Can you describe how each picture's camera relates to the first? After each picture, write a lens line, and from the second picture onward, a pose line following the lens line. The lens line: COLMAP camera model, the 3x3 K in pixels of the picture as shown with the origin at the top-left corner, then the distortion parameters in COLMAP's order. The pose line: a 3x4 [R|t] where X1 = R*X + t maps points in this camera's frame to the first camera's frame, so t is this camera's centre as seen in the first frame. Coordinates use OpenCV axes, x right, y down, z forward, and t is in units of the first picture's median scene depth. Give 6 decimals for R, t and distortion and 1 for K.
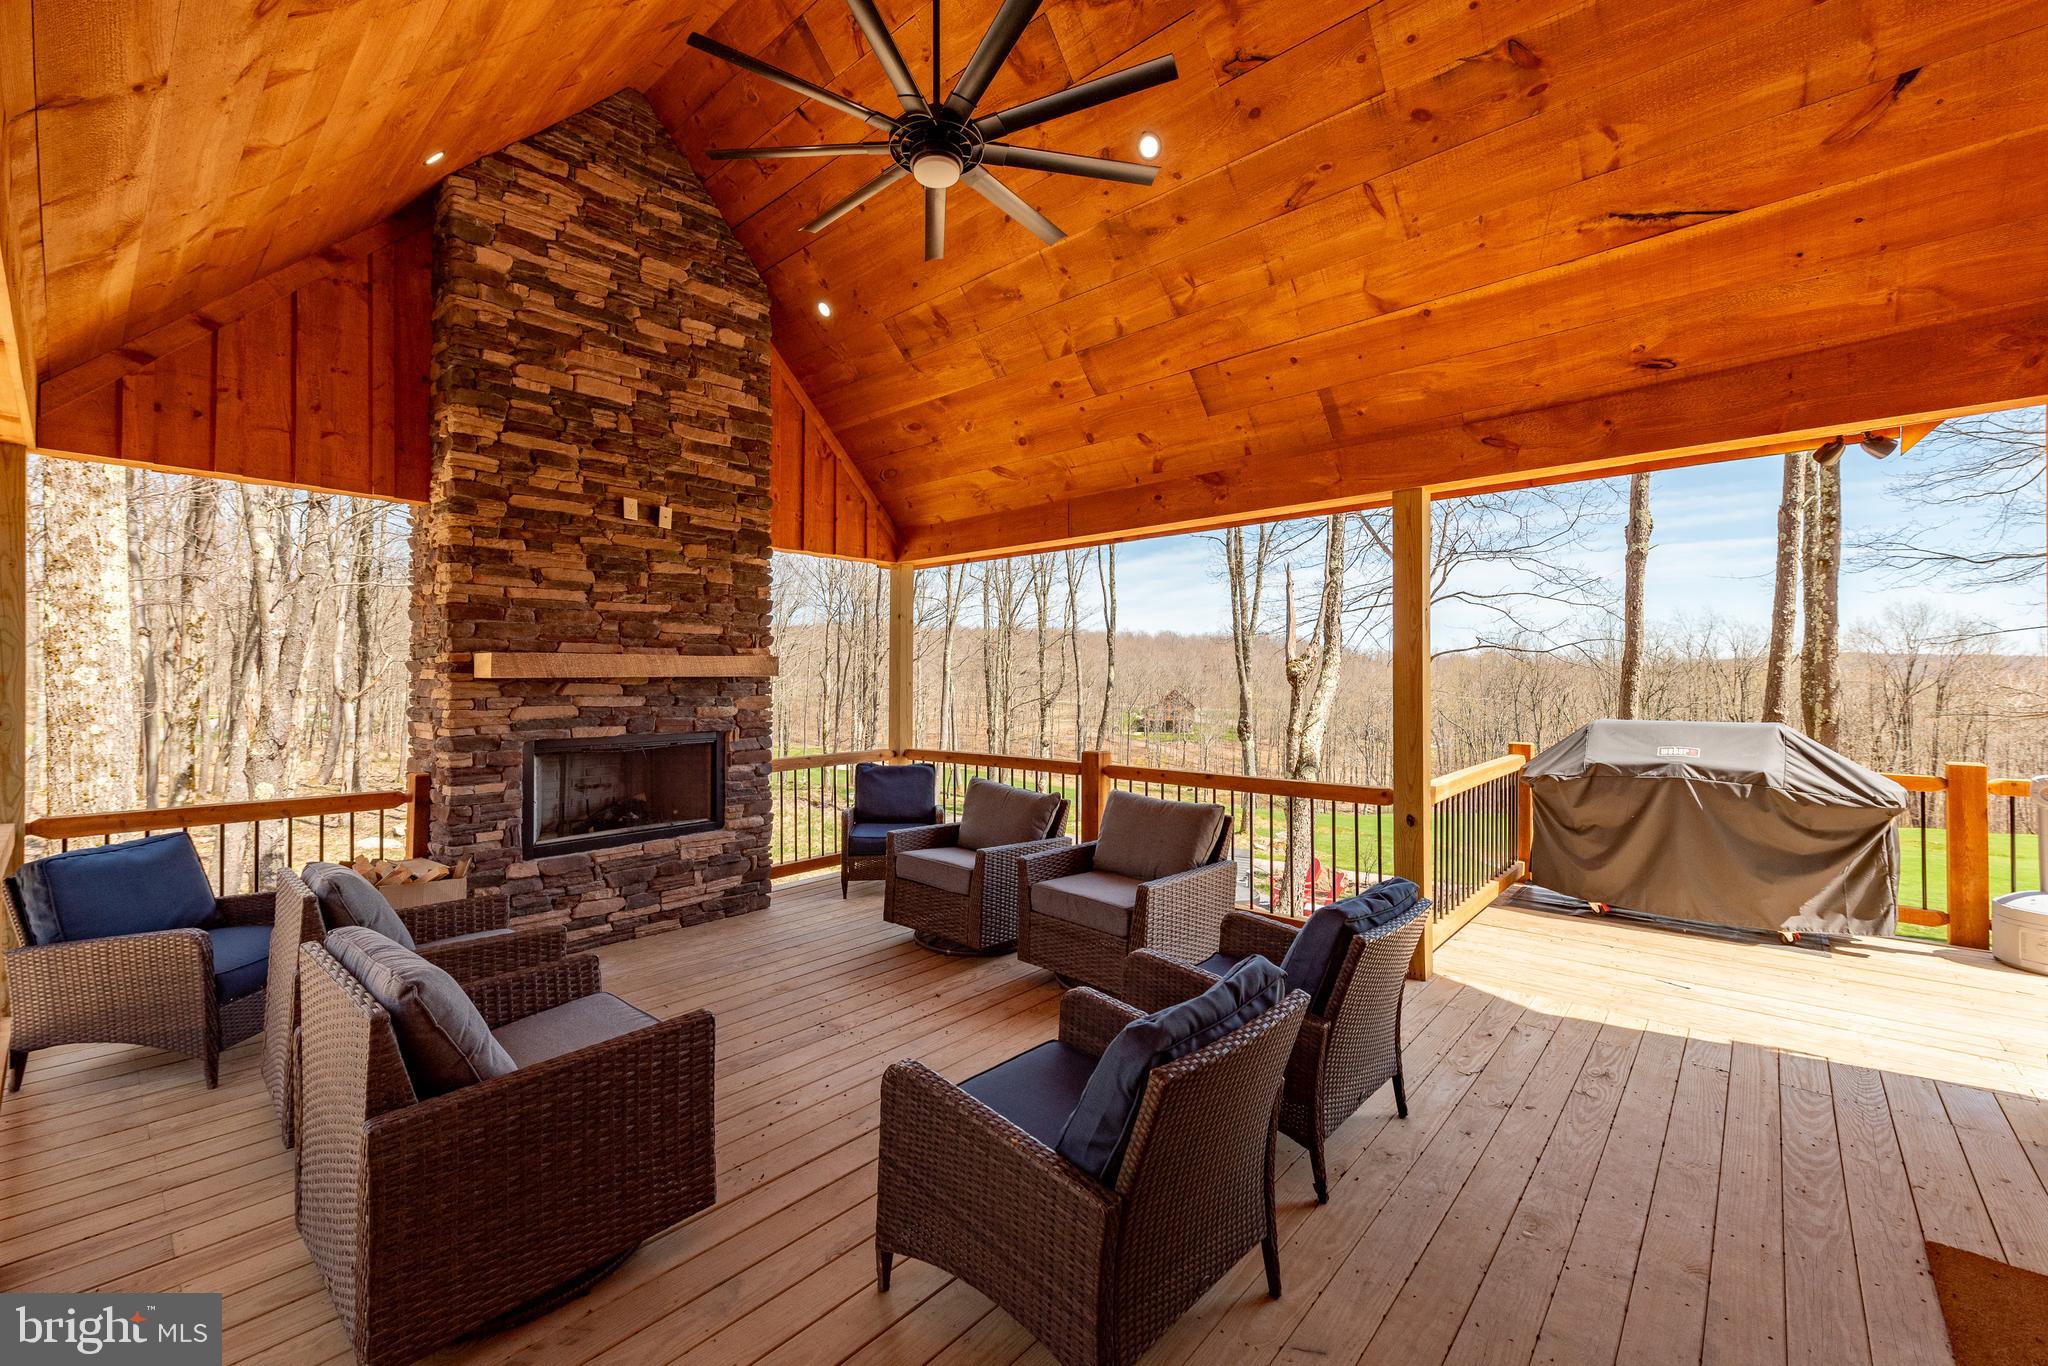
lens RADIAL K [[824.2, 0, 1033.4], [0, 824.2, 674.8], [0, 0, 1]] dist [0.001818, 0.000209]
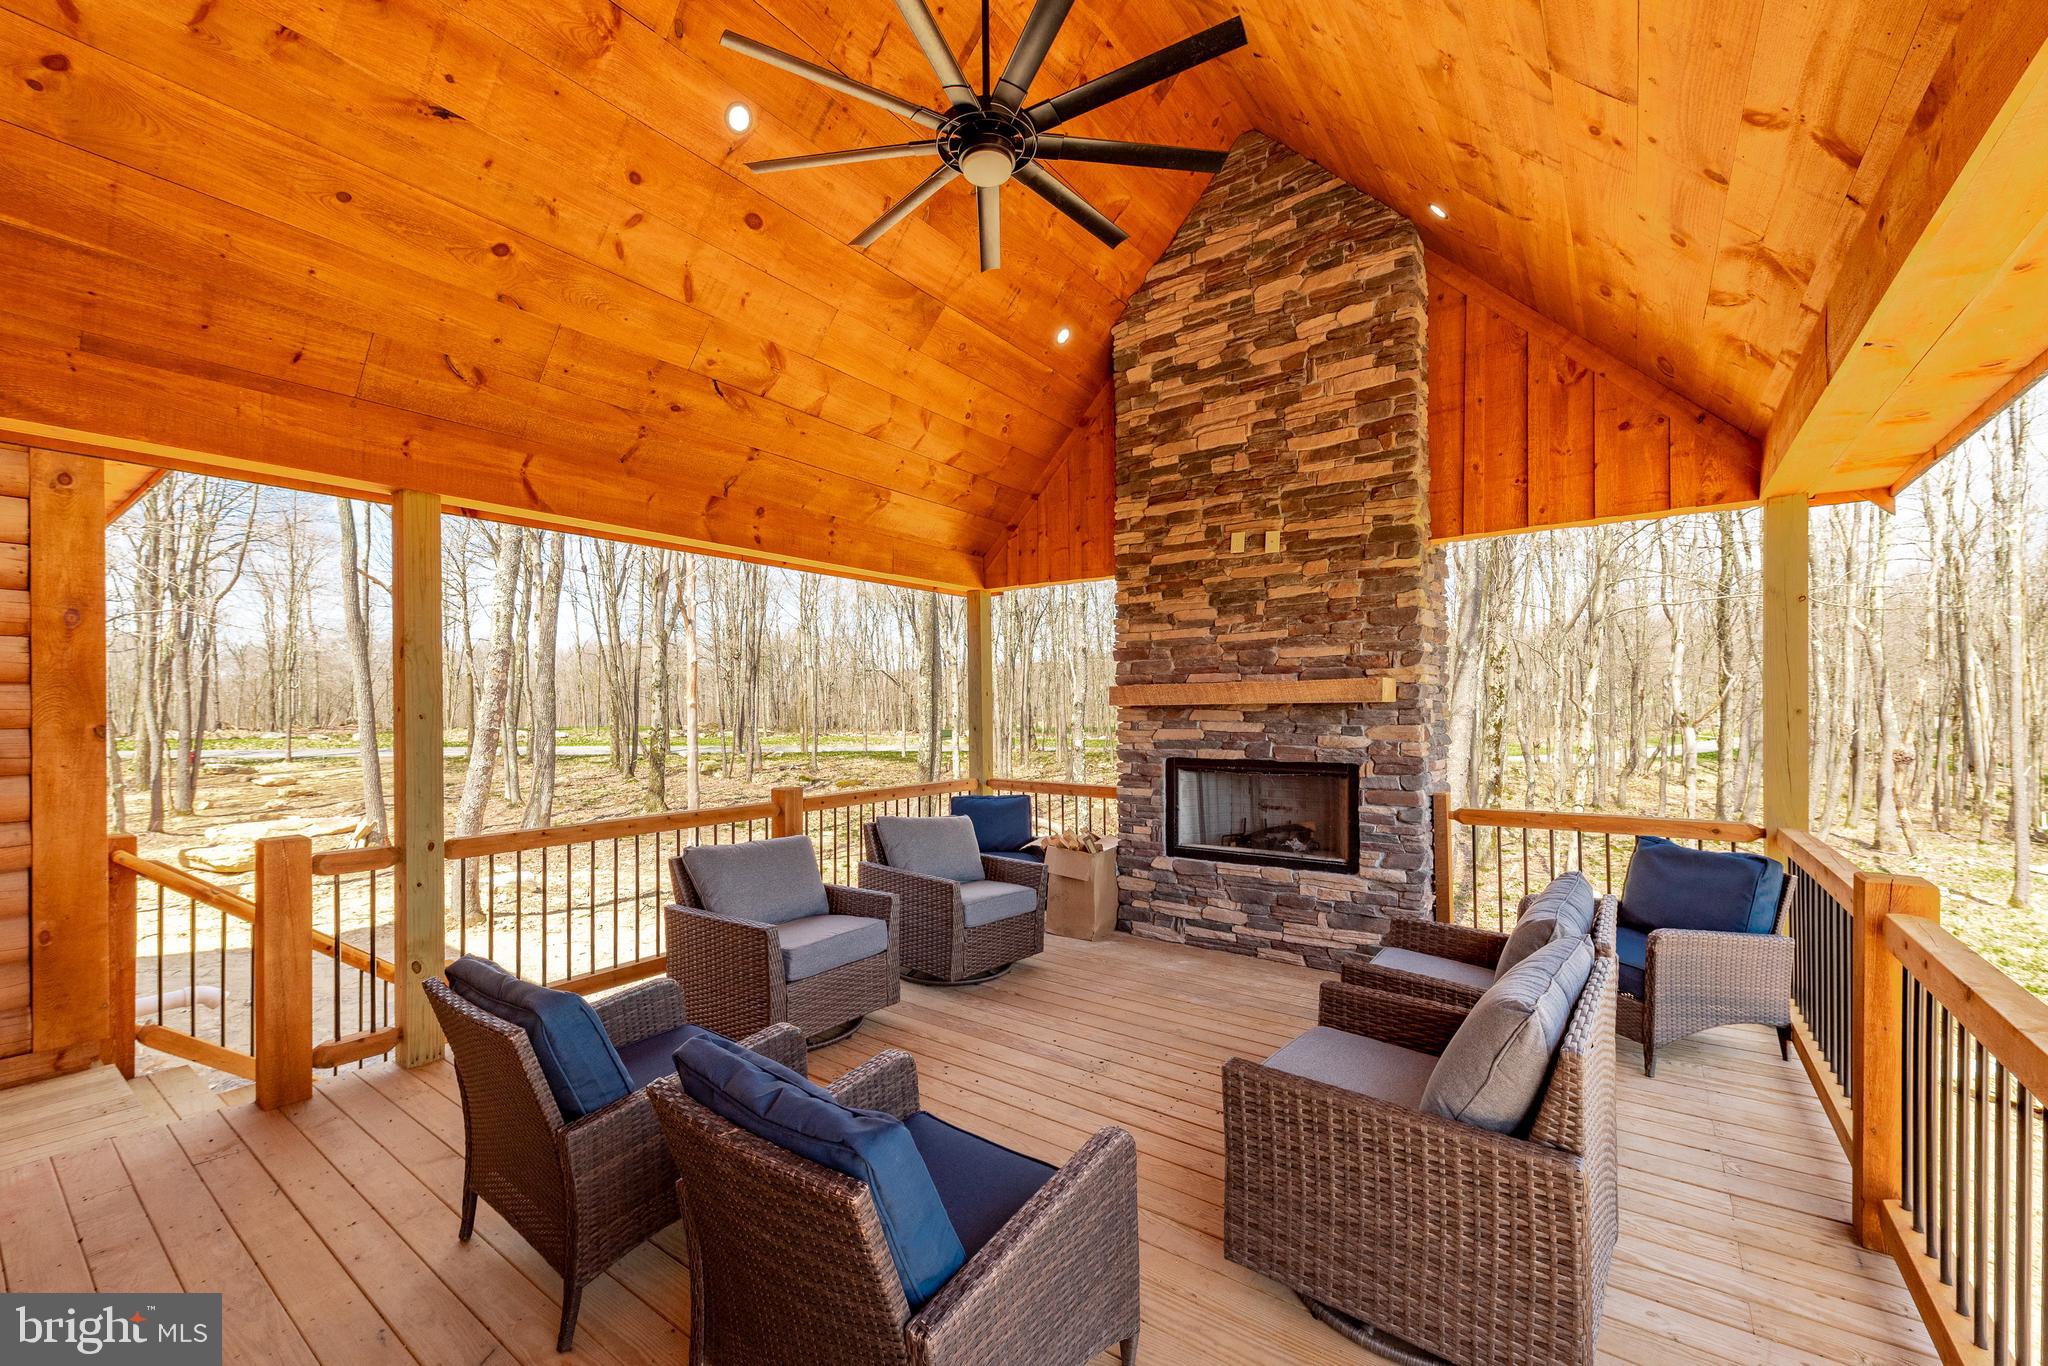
lens RADIAL K [[834.8, 0, 980.3], [0, 834.8, 711.2], [0, 0, 1]] dist [0.001621, 0.000099]
pose [[0.059950, 0.005000, -0.998189, 0.541510], [0.010357, 0.999931, 0.005631, 0.002598], [0.998148, -0.010676, 0.059894, 0.601843]]
